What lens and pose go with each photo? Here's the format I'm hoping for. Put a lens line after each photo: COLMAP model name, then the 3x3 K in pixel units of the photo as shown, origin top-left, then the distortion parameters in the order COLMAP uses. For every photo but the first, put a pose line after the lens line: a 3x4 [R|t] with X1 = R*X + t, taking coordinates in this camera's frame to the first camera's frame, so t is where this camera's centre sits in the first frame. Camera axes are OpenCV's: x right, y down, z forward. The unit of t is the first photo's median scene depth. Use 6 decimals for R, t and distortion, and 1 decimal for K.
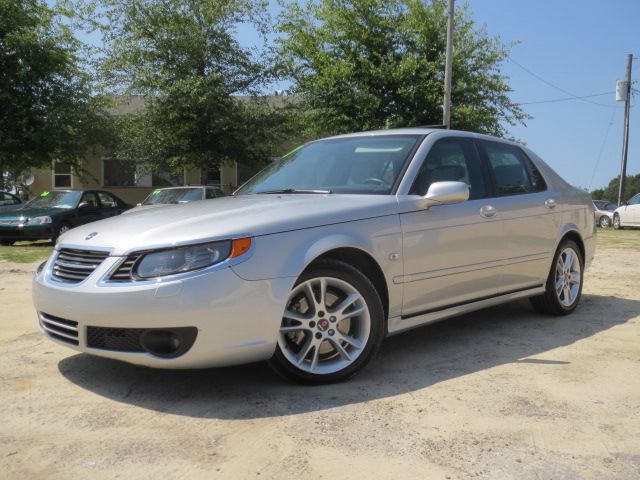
lens RADIAL K [[657.9, 0, 320.0], [0, 657.9, 240.0], [0, 0, 1]] dist [-0.021896, 0.003687]
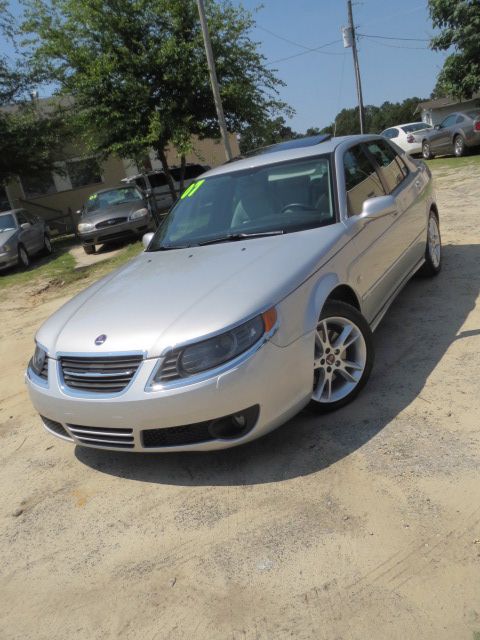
lens RADIAL K [[582.6, 0, 248.0], [0, 582.6, 328.6], [0, 0, 1]] dist [-0.001905, -0.012265]
pose [[0.942060, -0.264212, 0.206676, -0.275236], [0.215798, 0.949055, 0.229622, -0.154047], [-0.256816, -0.171717, 0.951083, 0.091670]]
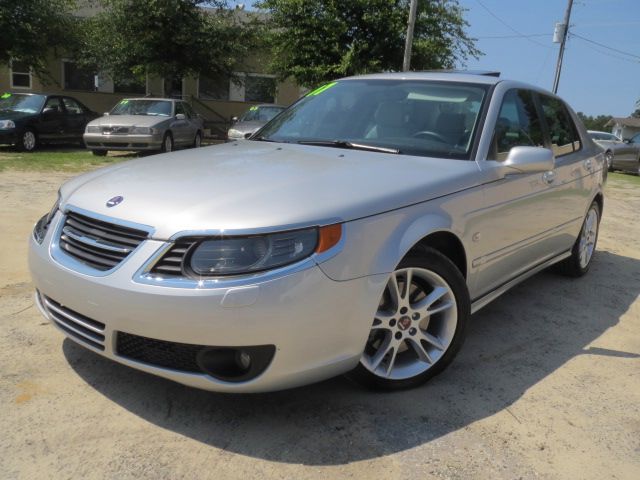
lens RADIAL K [[582.6, 0, 327.5], [0, 582.6, 244.9], [0, 0, 1]] dist [-0.001905, -0.012265]
pose [[0.992082, 0.041764, 0.118441, -0.158558], [-0.060242, 0.985759, 0.157006, -0.067452], [-0.110197, -0.162898, 0.980470, 0.265350]]
